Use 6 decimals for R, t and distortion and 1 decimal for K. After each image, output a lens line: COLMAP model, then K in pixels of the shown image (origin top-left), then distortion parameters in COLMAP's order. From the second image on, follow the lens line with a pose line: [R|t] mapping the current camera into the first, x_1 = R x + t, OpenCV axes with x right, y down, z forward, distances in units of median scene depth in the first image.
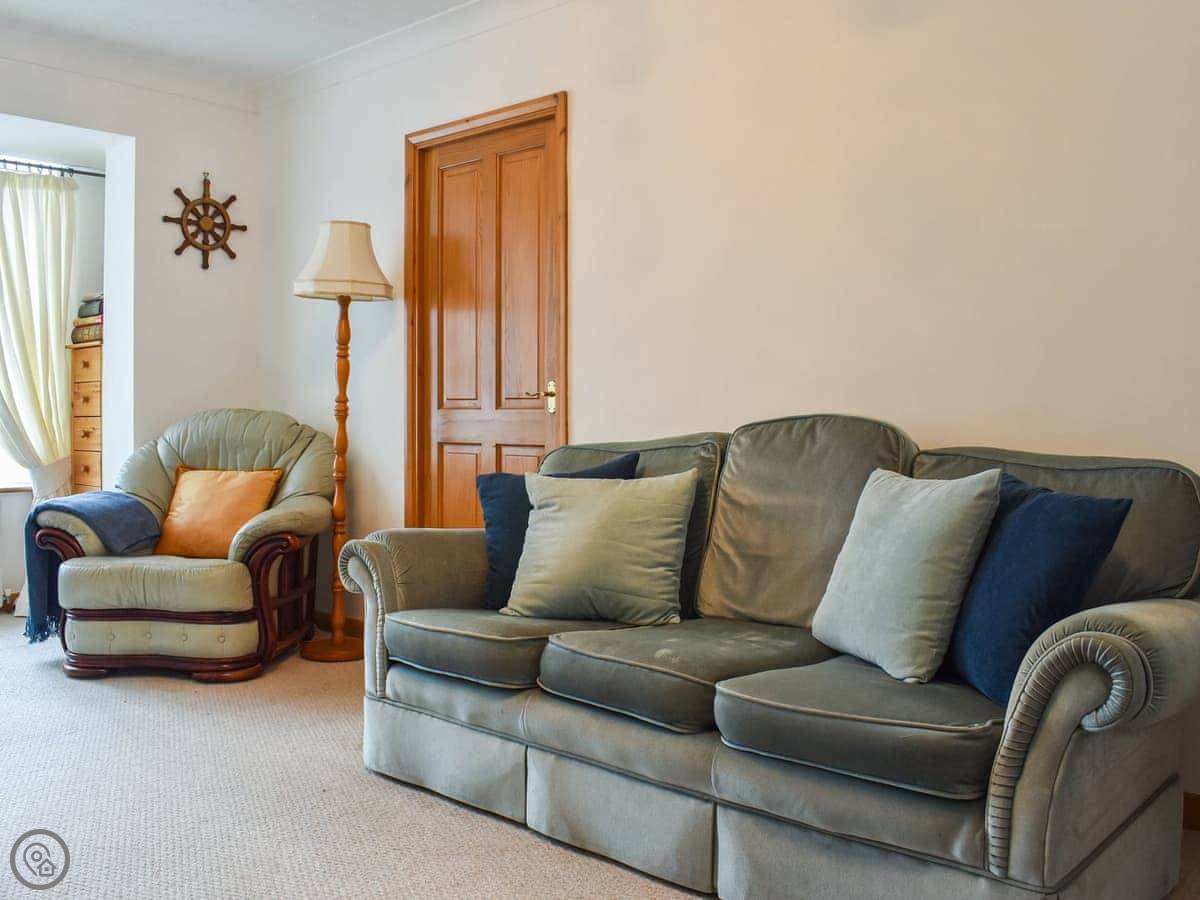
lens RADIAL K [[1074.3, 0, 566.4], [0, 1074.3, 416.7], [0, 0, 1]] dist [-0.078699, 0.009065]
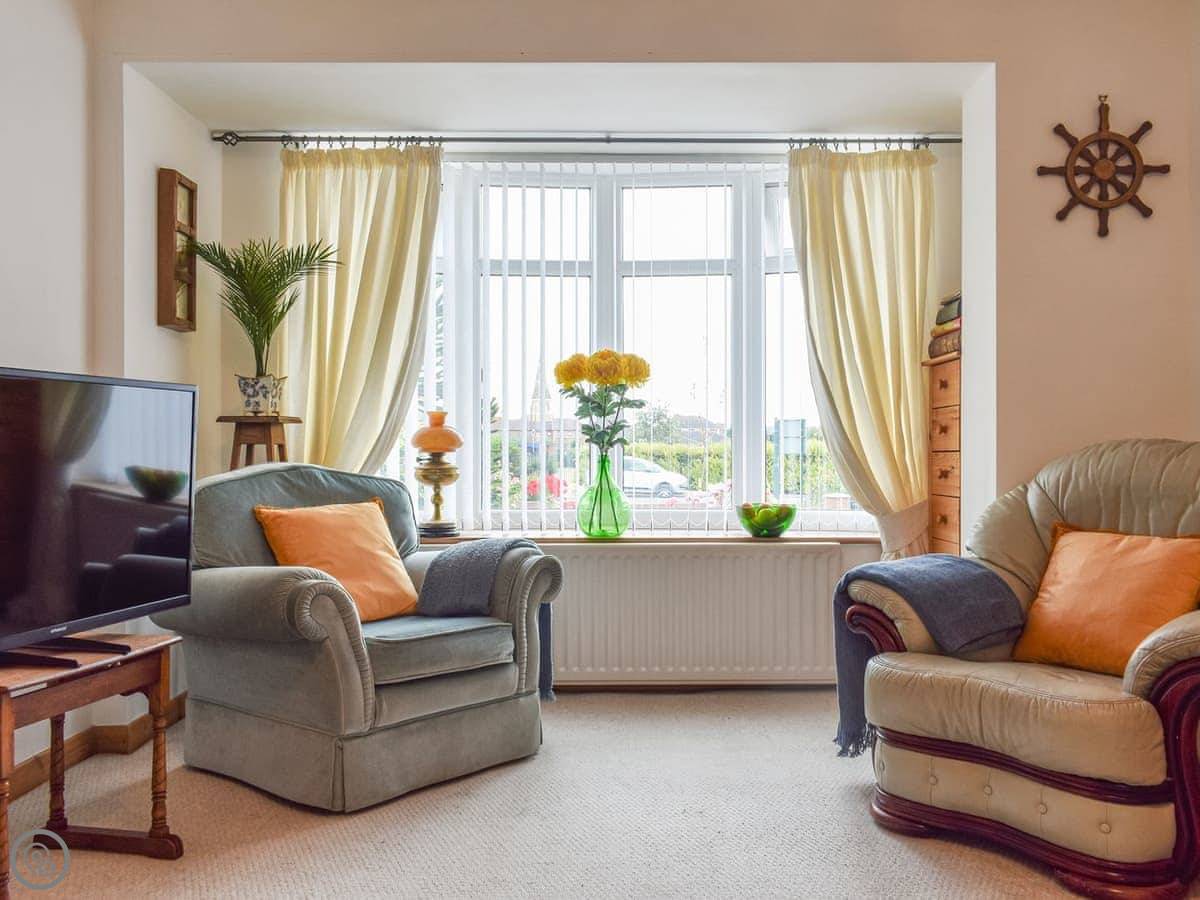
lens RADIAL K [[1032.2, 0, 615.2], [0, 1032.2, 453.3], [0, 0, 1]] dist [-0.004967, -0.000316]
pose [[0.690304, 0.000892, -0.723519, -0.081154], [-0.000033, 0.999999, 0.001201, 0.000442], [0.723520, -0.000805, 0.690303, 0.336072]]
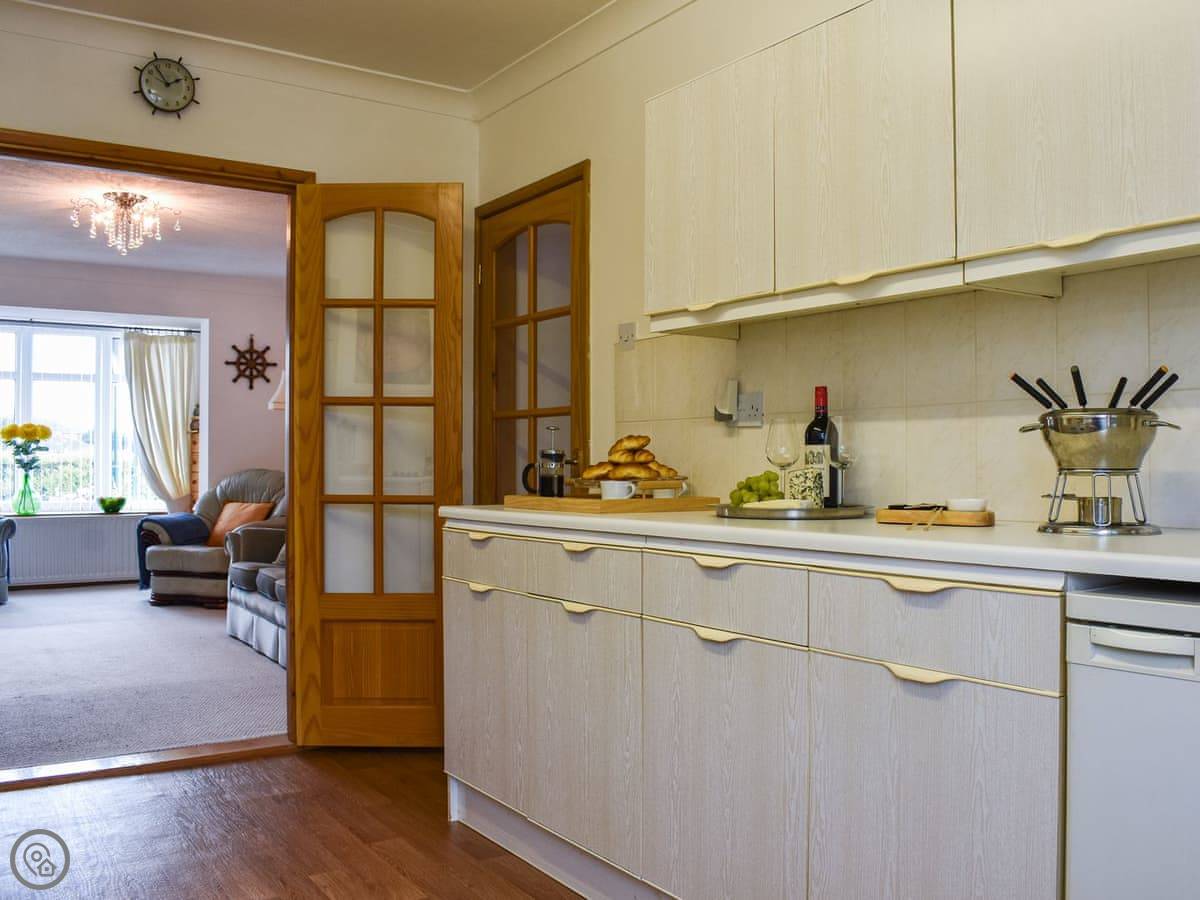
lens RADIAL K [[1079.6, 0, 648.2], [0, 1079.6, 460.1], [0, 0, 1]] dist [-0.085591, 0.011931]
pose [[0.978522, 0.001834, -0.206133, 0.724362], [-0.002724, 0.999988, -0.004031, -0.017047], [0.206123, 0.004506, 0.978516, -0.645734]]
